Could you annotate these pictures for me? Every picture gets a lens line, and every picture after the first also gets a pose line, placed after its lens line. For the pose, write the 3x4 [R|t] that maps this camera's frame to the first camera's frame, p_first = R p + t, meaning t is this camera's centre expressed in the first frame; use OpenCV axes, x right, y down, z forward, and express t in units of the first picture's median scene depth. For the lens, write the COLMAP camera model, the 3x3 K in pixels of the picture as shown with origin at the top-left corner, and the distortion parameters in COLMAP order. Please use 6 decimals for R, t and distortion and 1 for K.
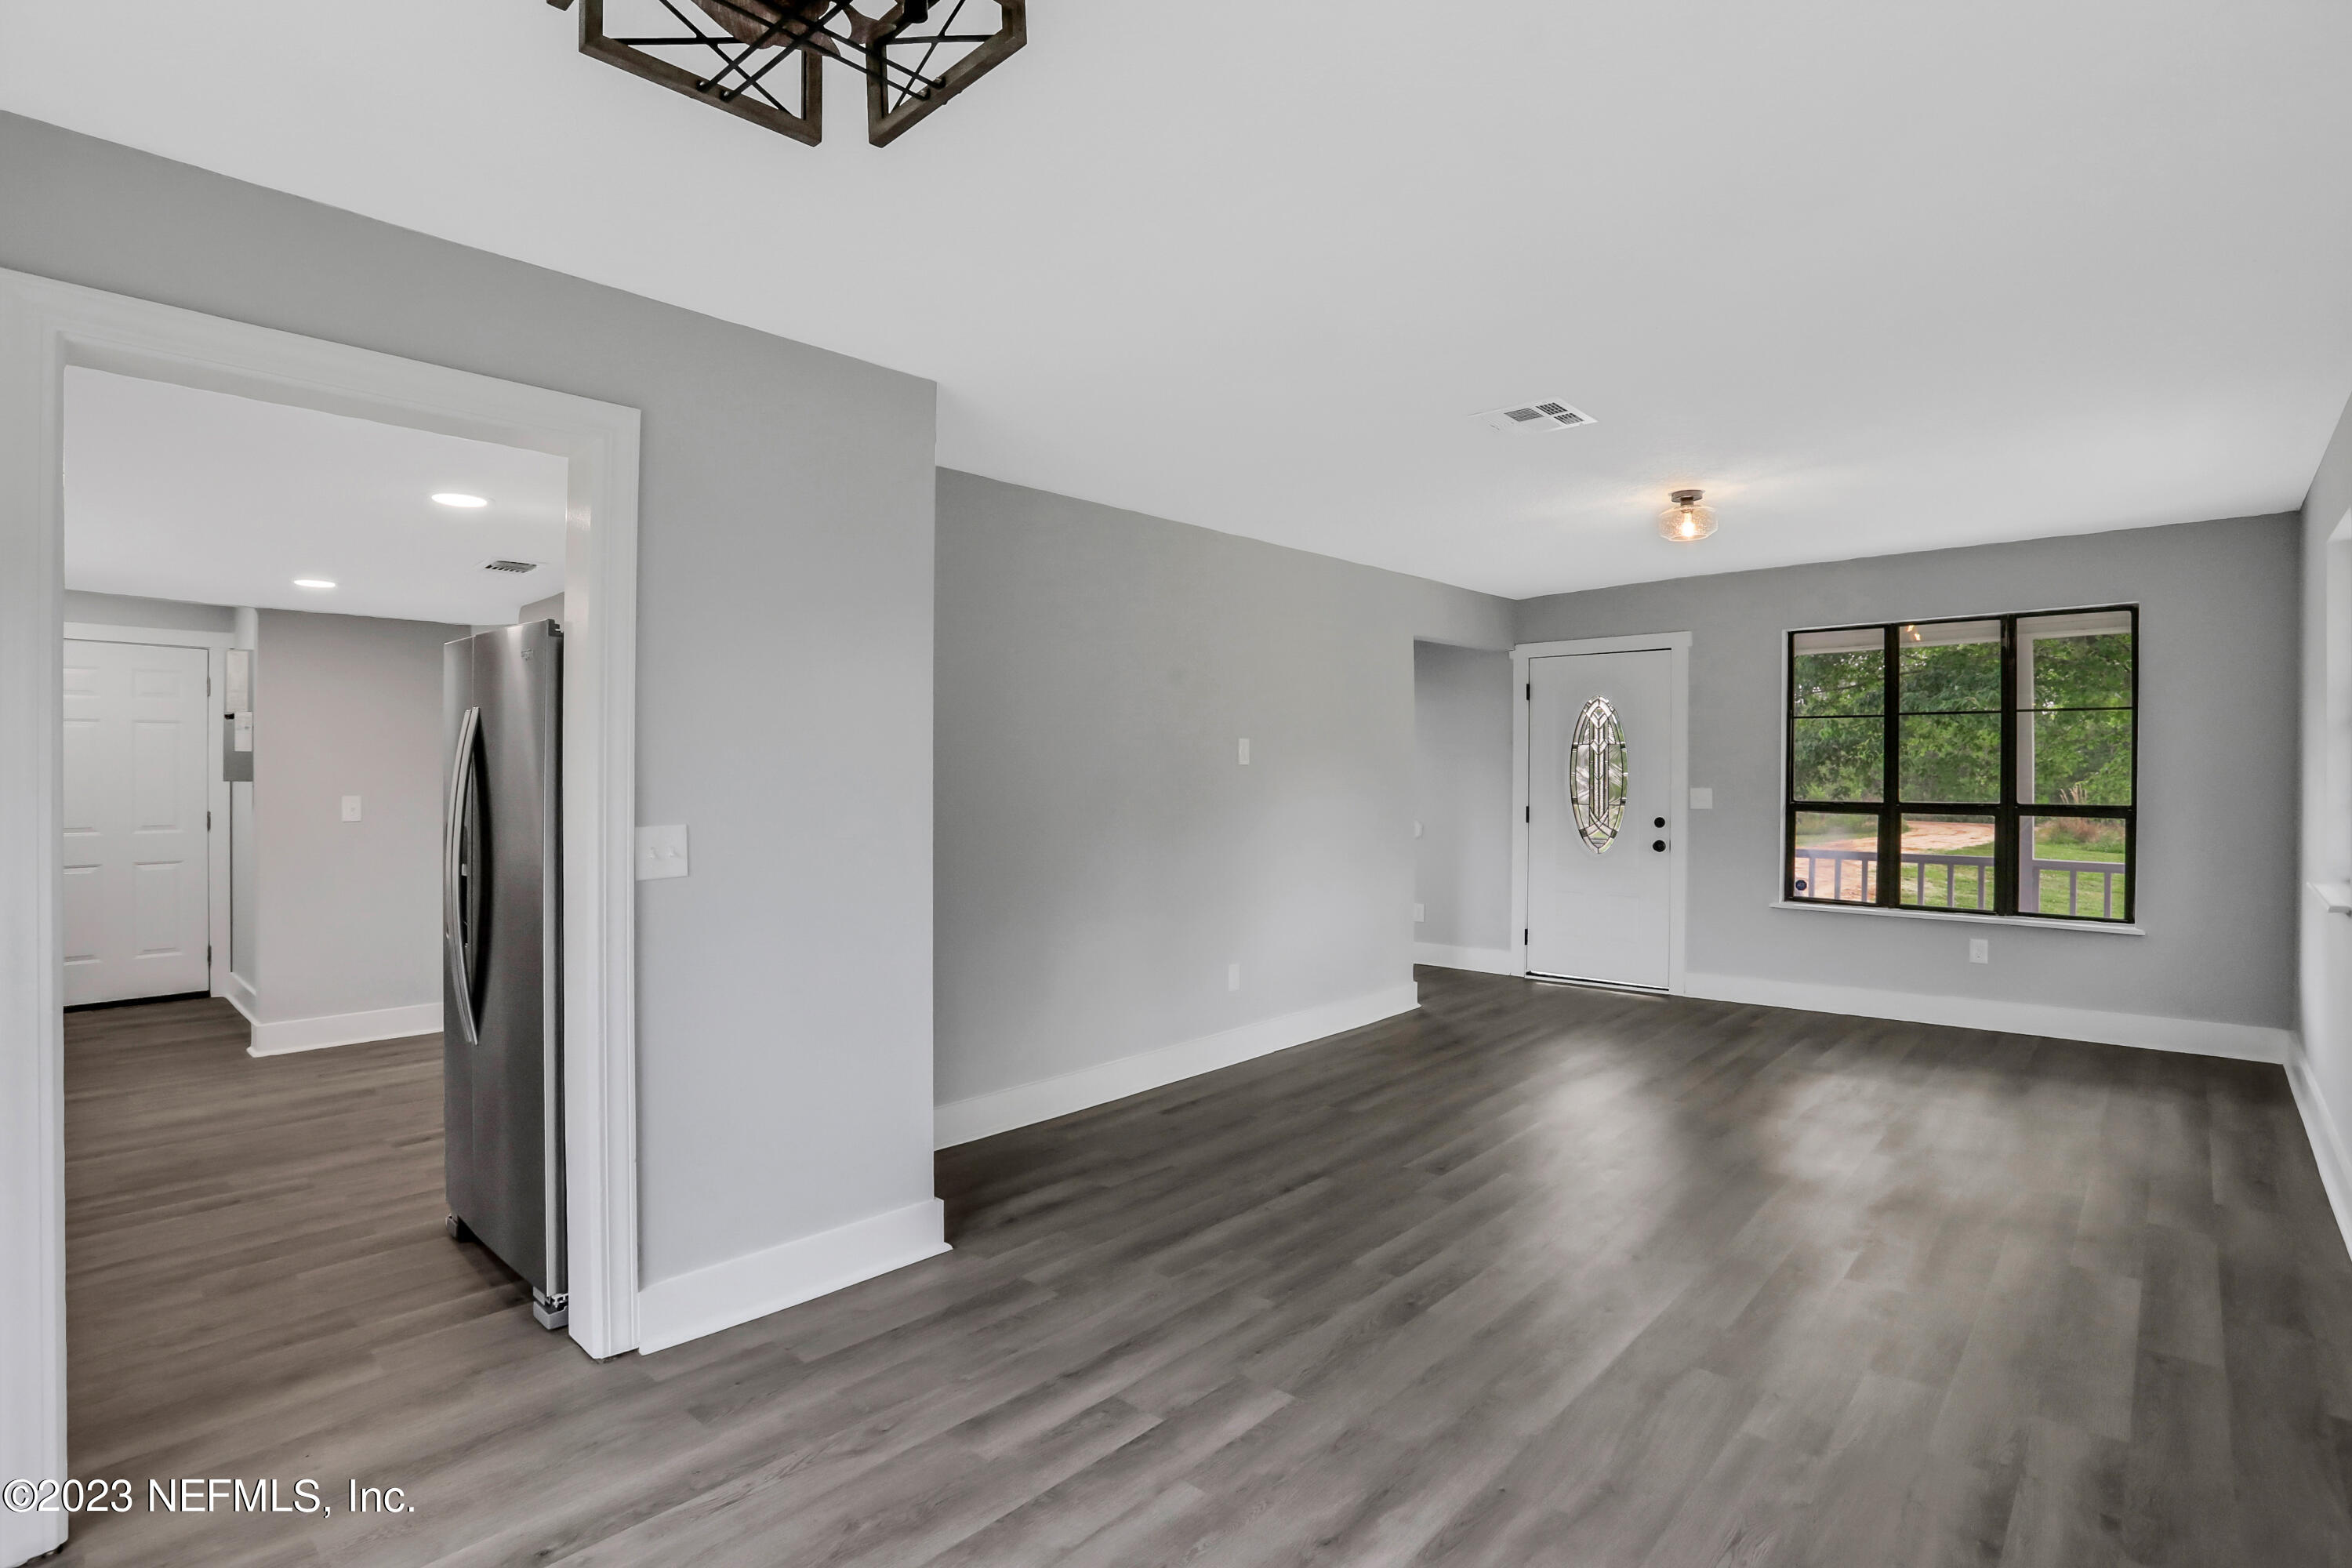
lens RADIAL K [[1151.7, 0, 1177.0], [0, 1151.7, 766.9], [0, 0, 1]] dist [-0.074175, 0.035235]
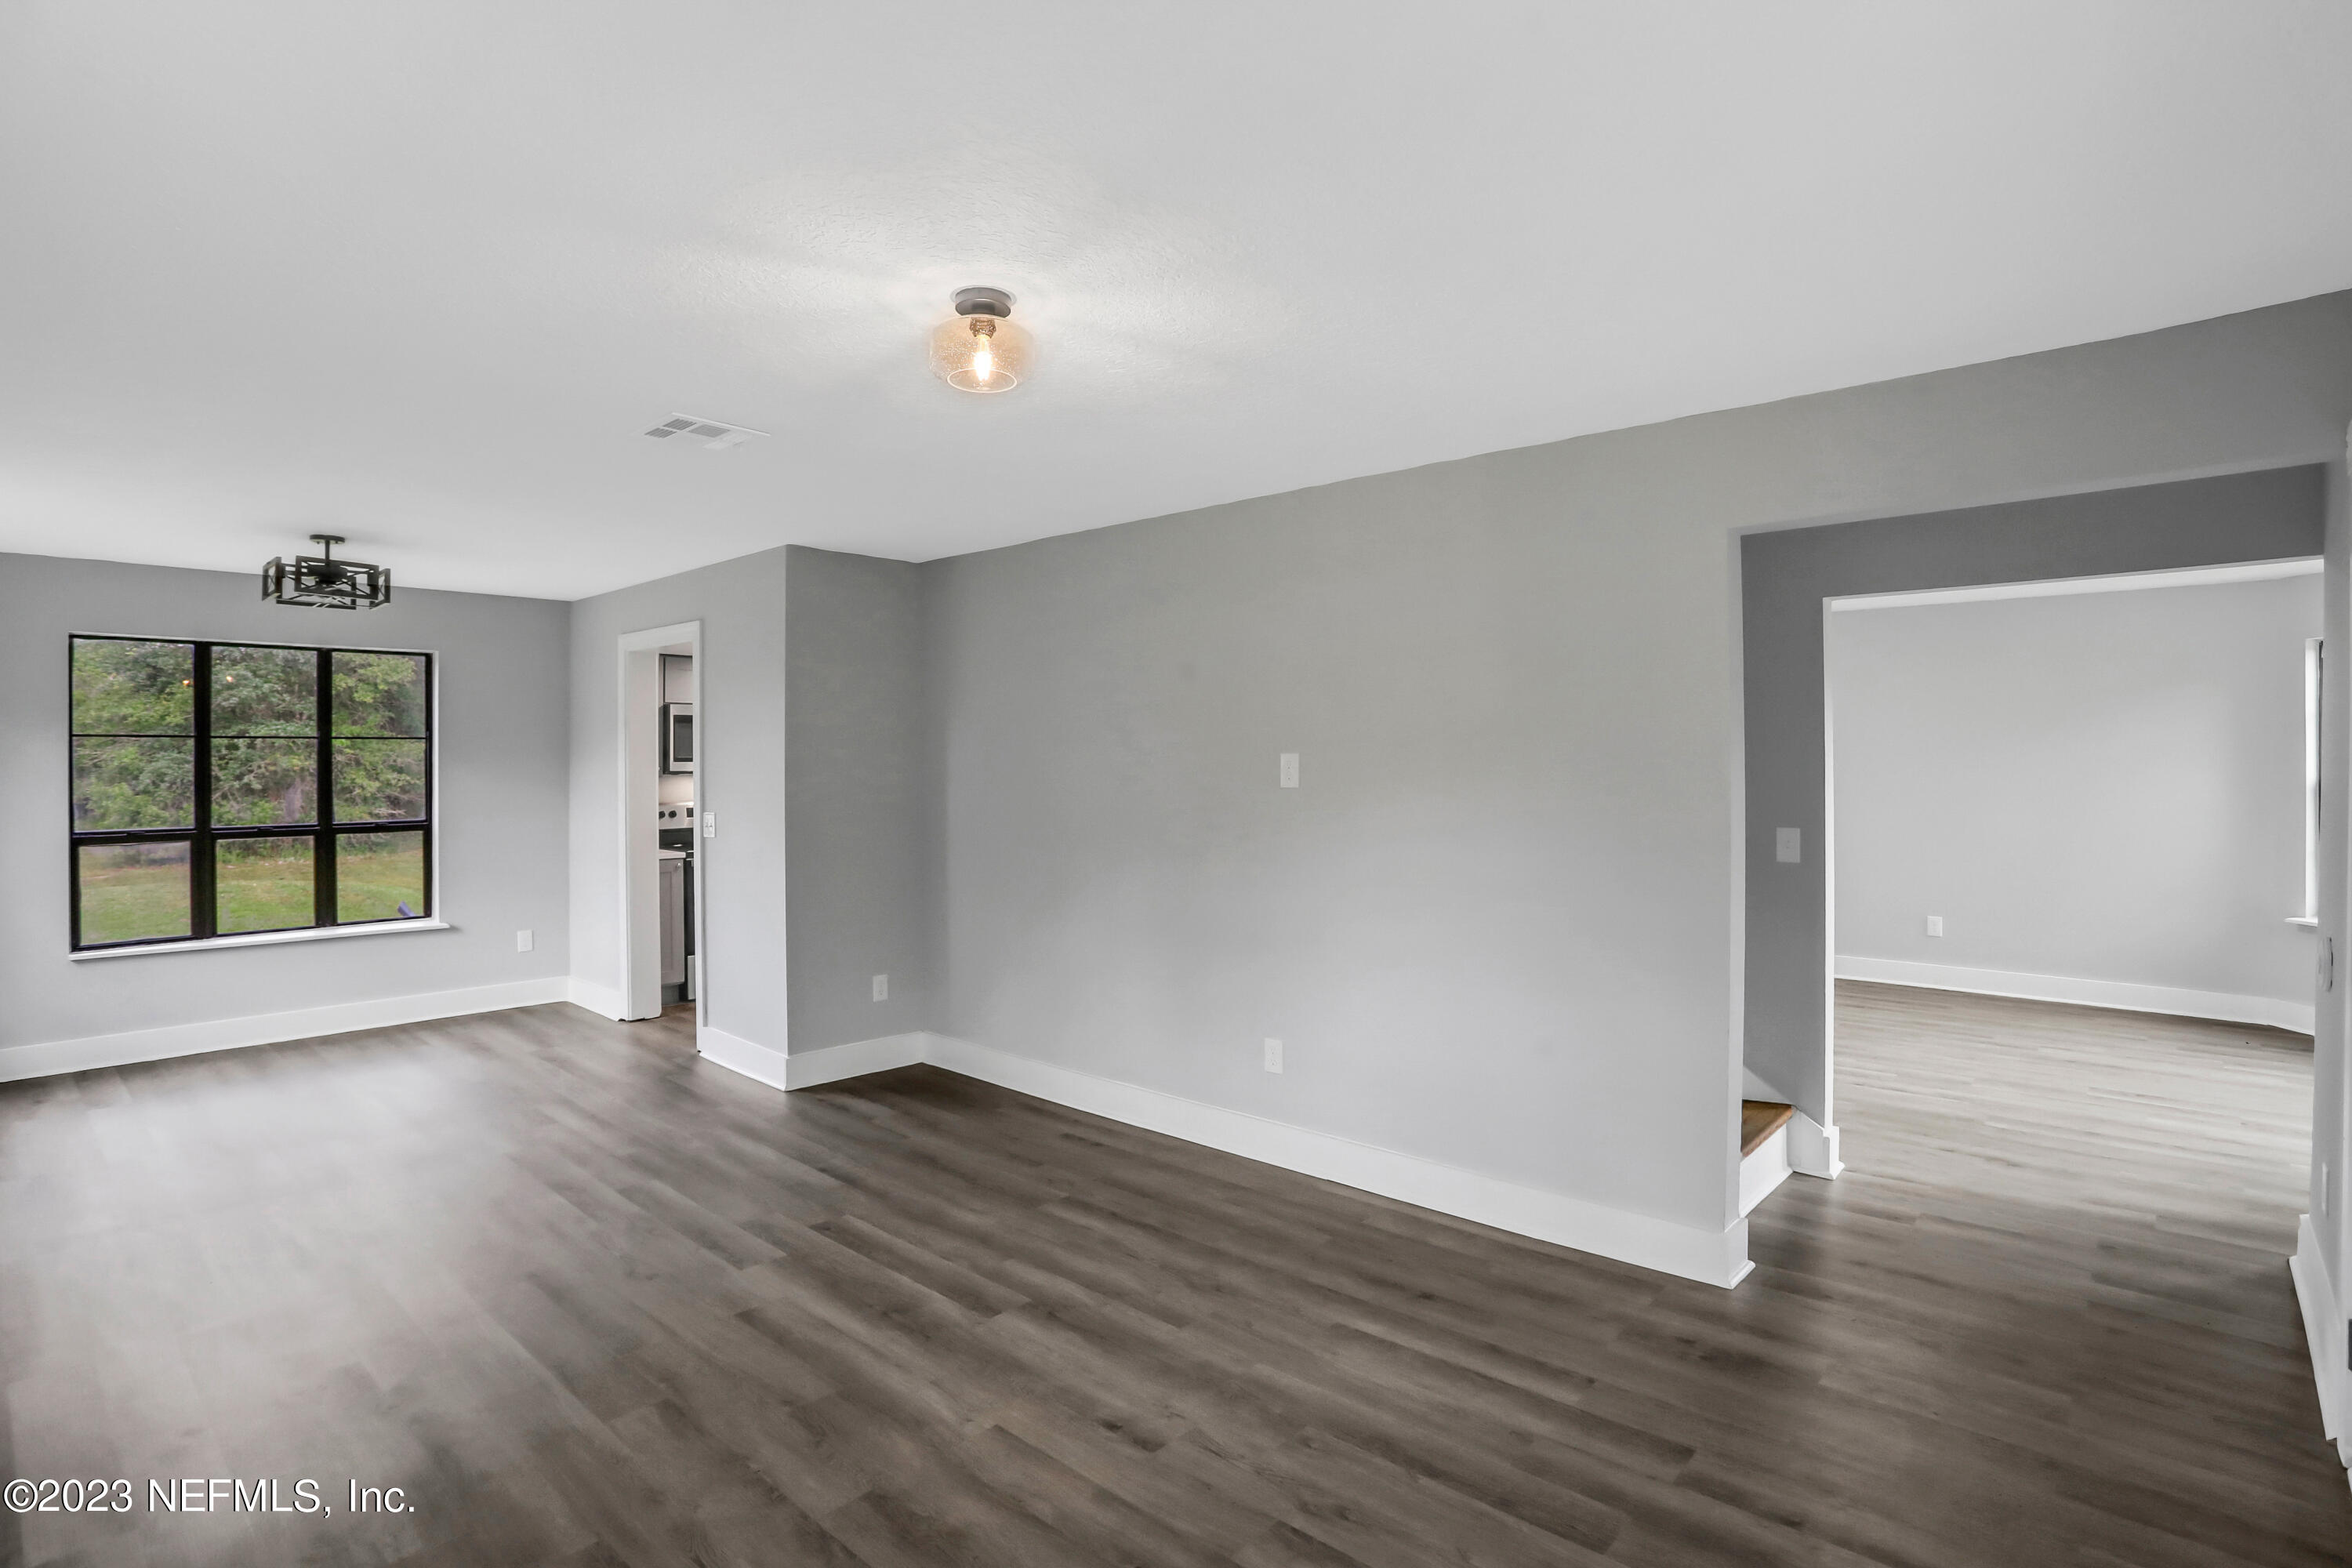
lens RADIAL K [[1151.7, 0, 1177.0], [0, 1151.7, 766.9], [0, 0, 1]] dist [-0.074175, 0.035235]
pose [[0.010291, -0.003358, -0.999941, 1.007443], [-0.005755, 0.999978, -0.003417, -0.015556], [0.999930, 0.005790, 0.010271, 1.112564]]
